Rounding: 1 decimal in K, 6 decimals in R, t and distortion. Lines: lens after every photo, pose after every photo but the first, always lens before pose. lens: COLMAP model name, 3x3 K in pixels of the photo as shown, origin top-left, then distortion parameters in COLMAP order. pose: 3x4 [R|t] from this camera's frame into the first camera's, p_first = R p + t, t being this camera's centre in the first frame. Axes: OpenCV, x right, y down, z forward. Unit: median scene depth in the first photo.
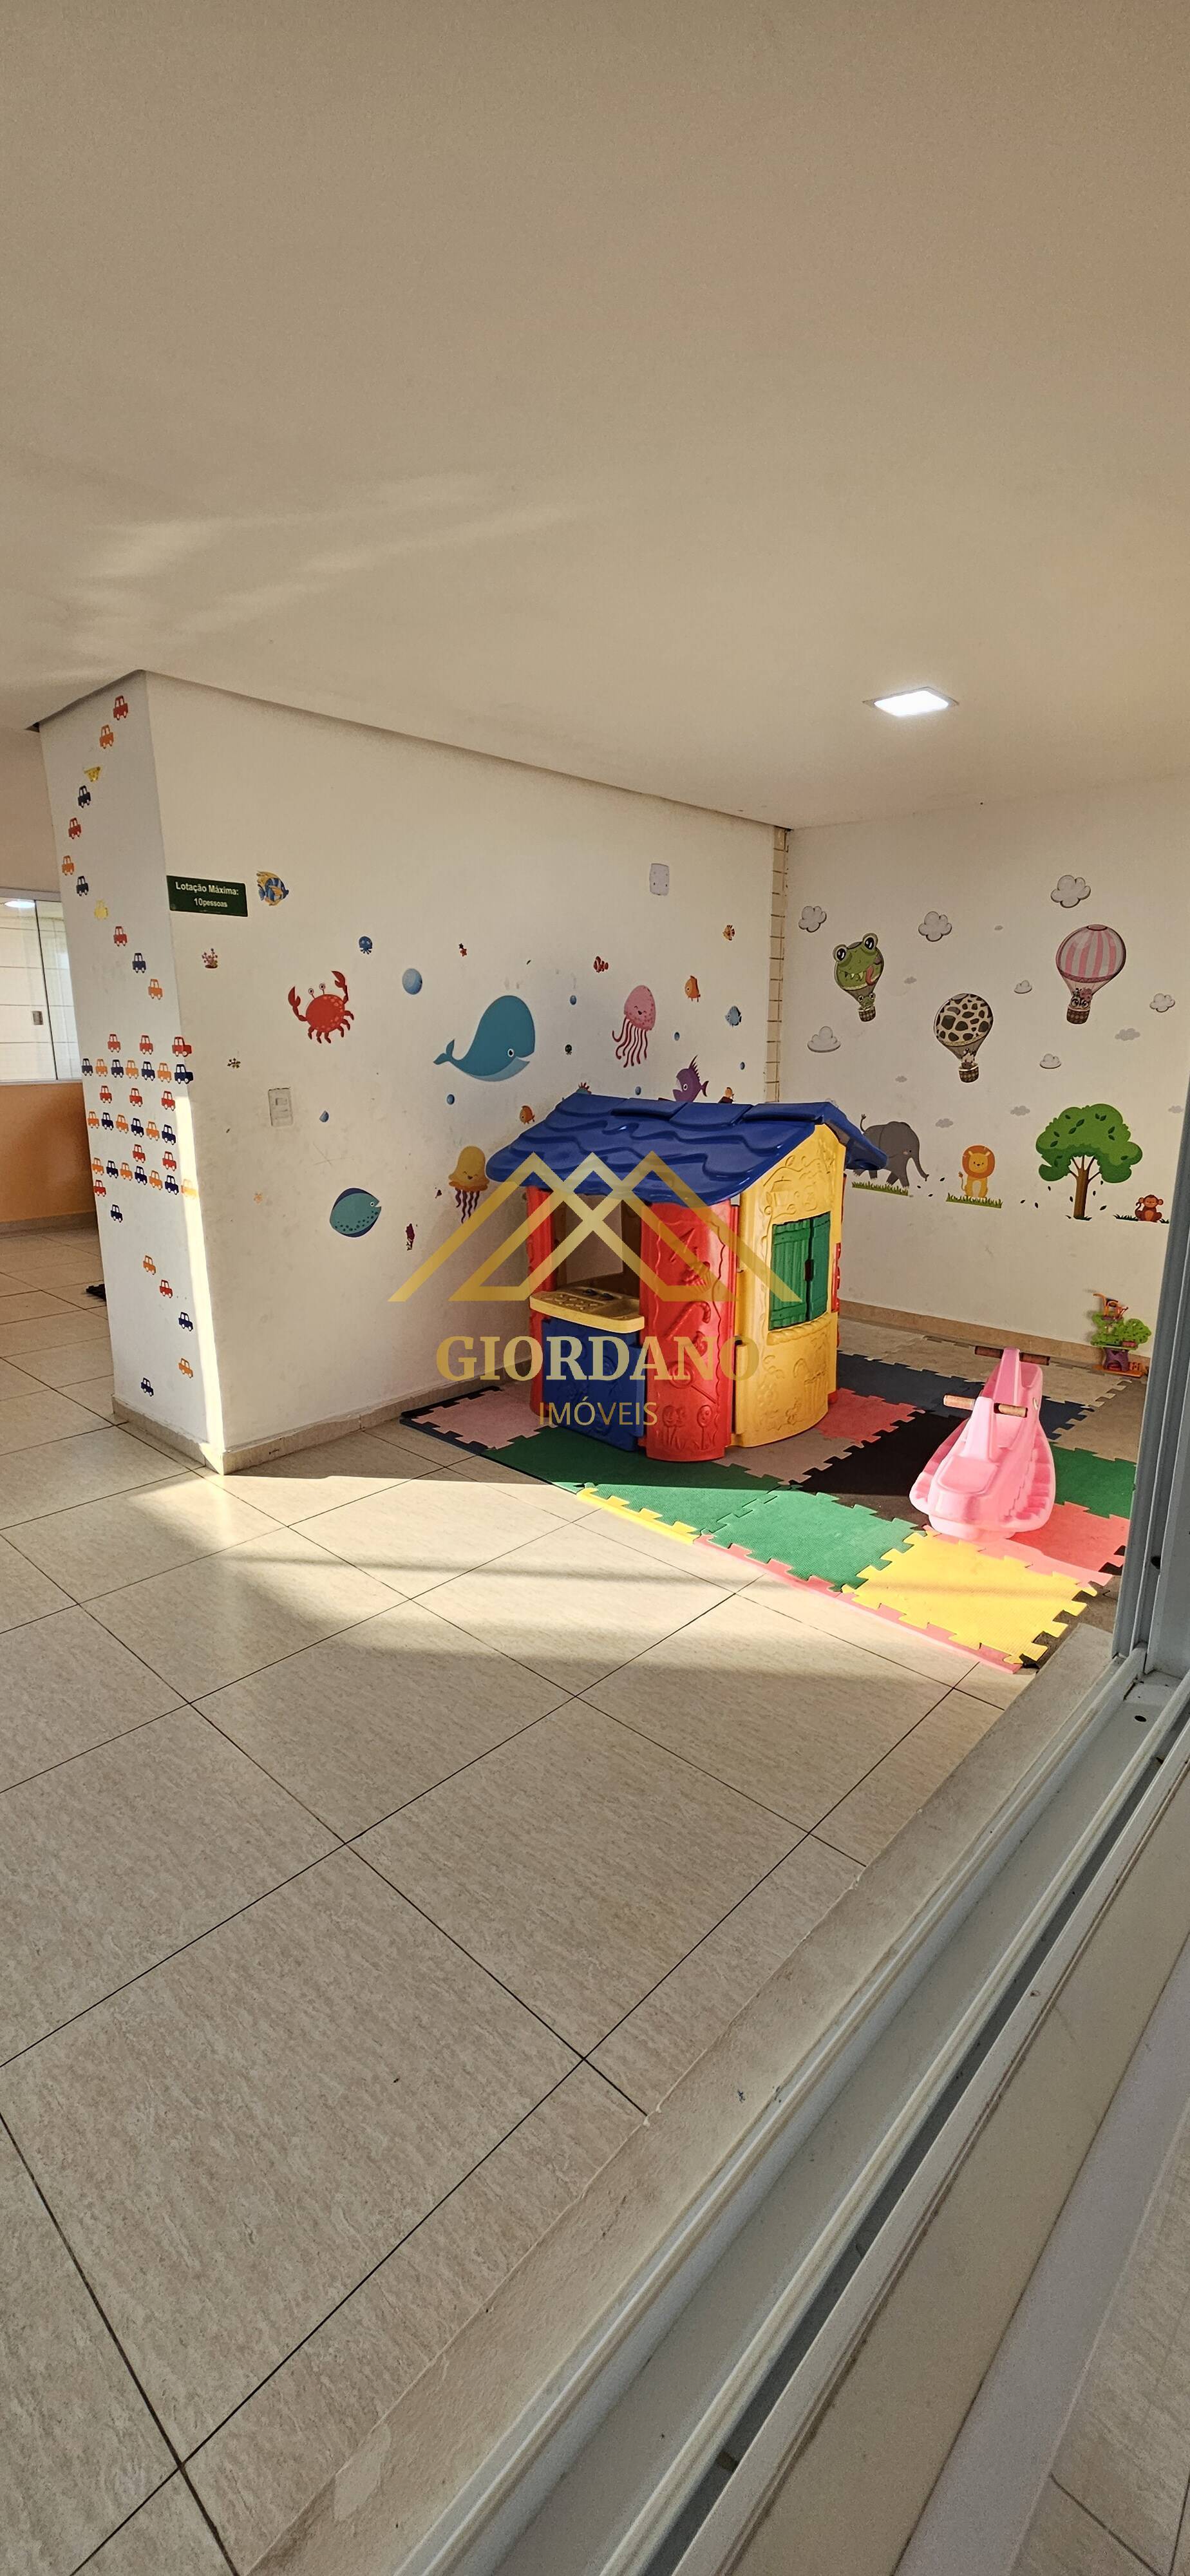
lens RADIAL K [[1054.8, 0, 599.4], [0, 1054.8, 1303.7], [0, 0, 1]] dist [0.003253, 0.000190]
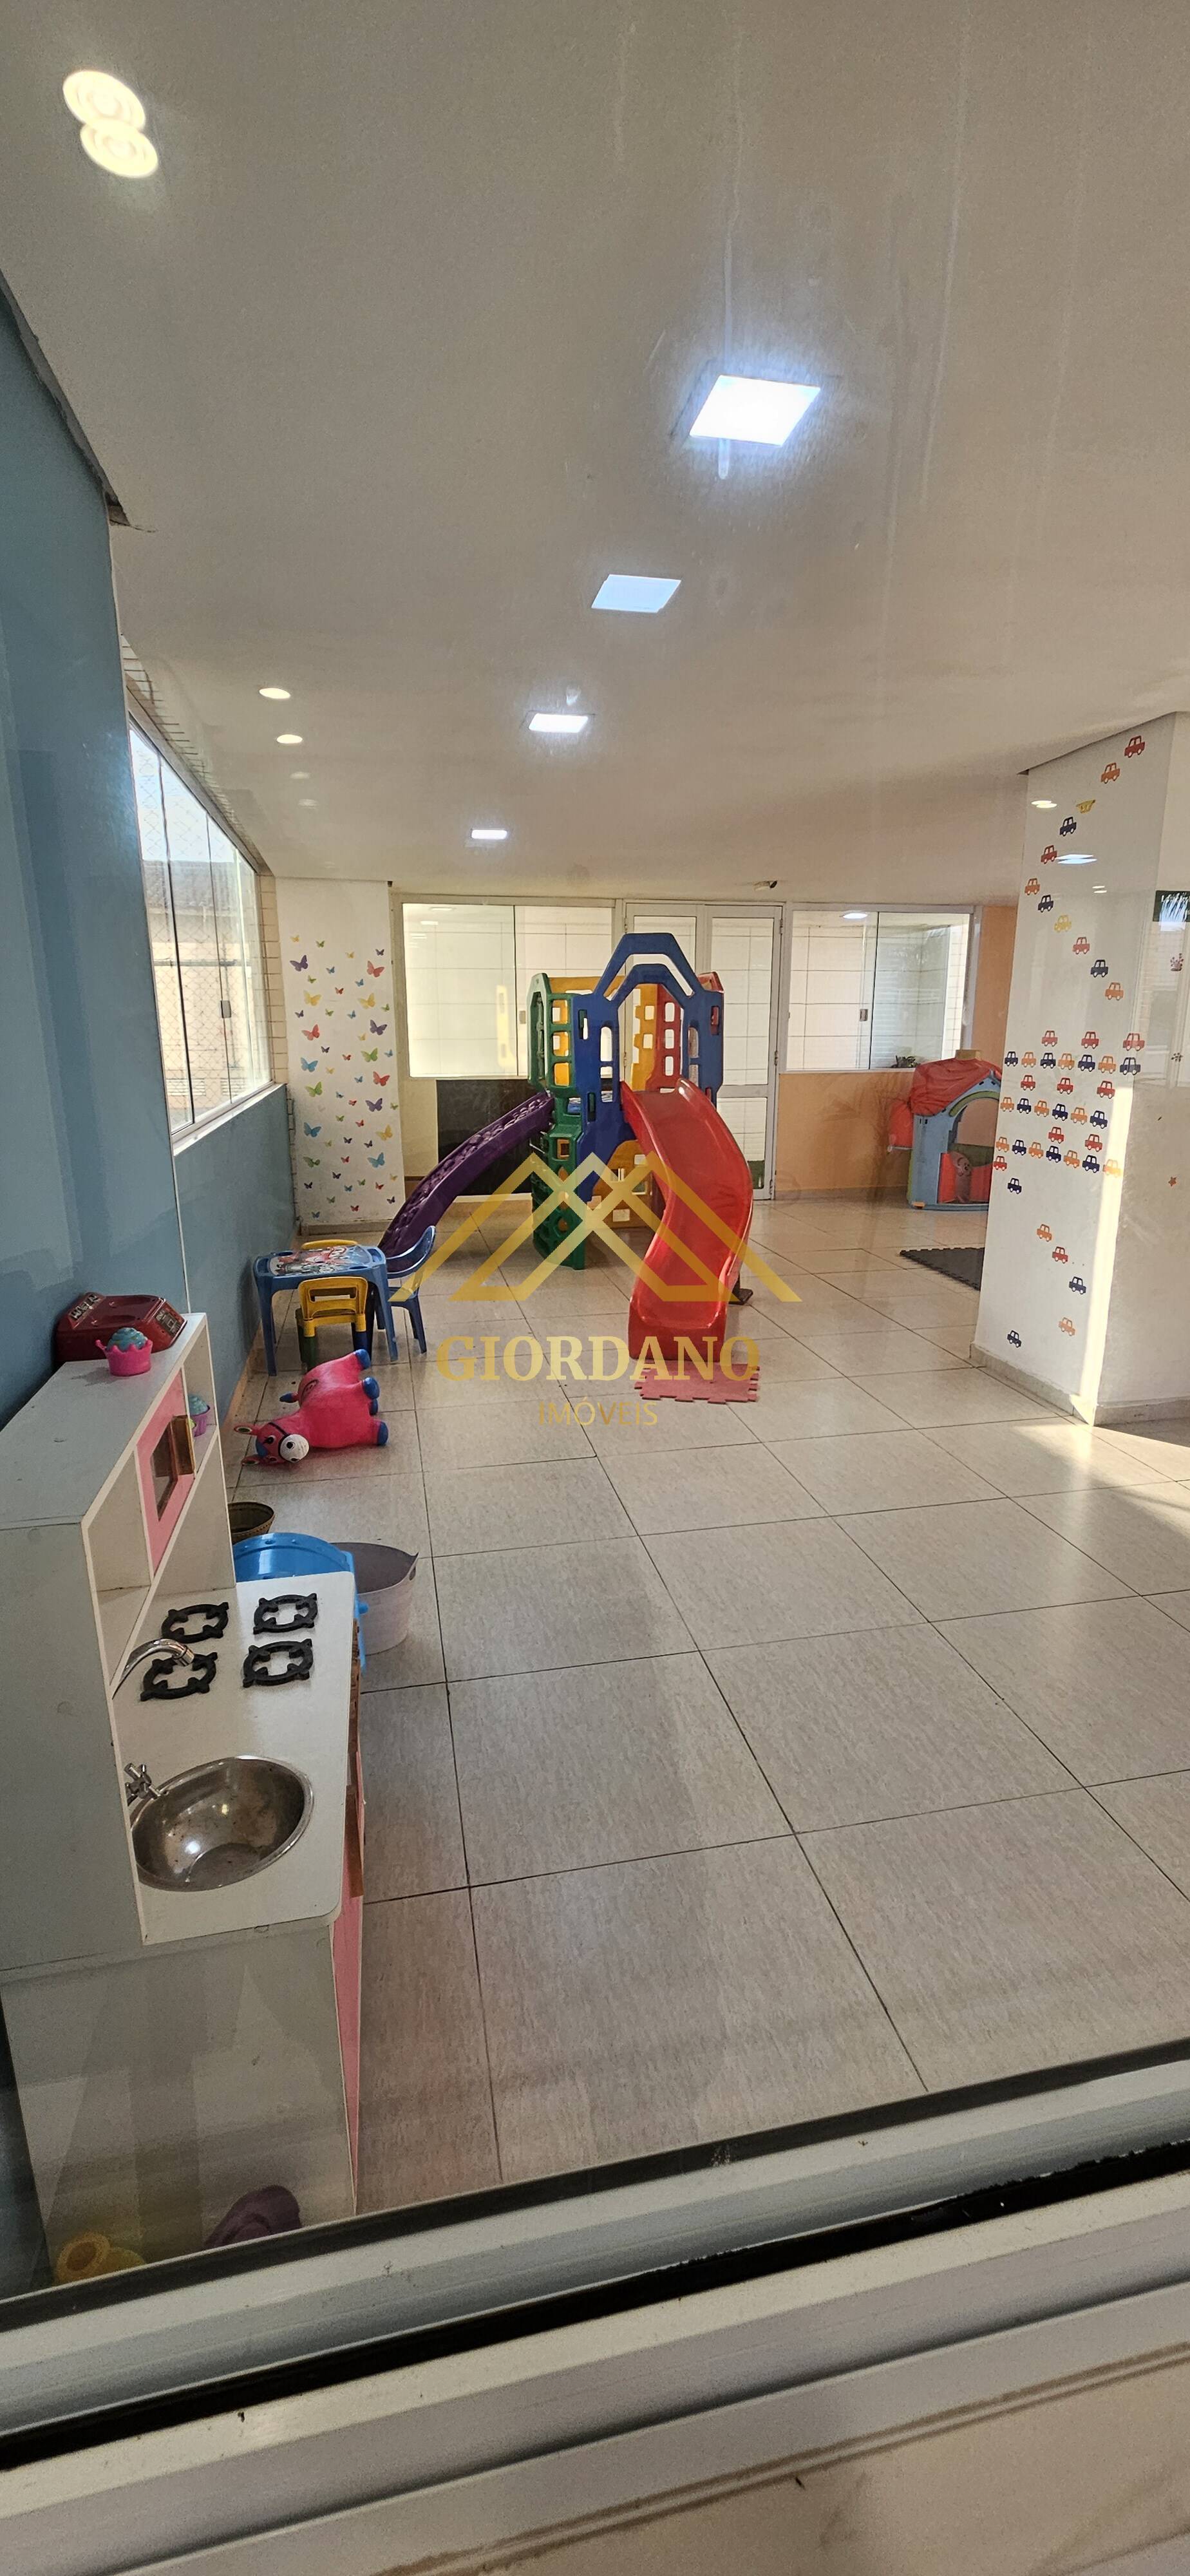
lens RADIAL K [[1054.8, 0, 604.9], [0, 1054.8, 1301.2], [0, 0, 1]] dist [0.003253, 0.000190]
pose [[0.816076, 0.140832, -0.560524, -0.170346], [-0.137896, 0.989293, 0.047795, 0.049591], [0.561253, 0.038290, 0.826758, -0.217602]]
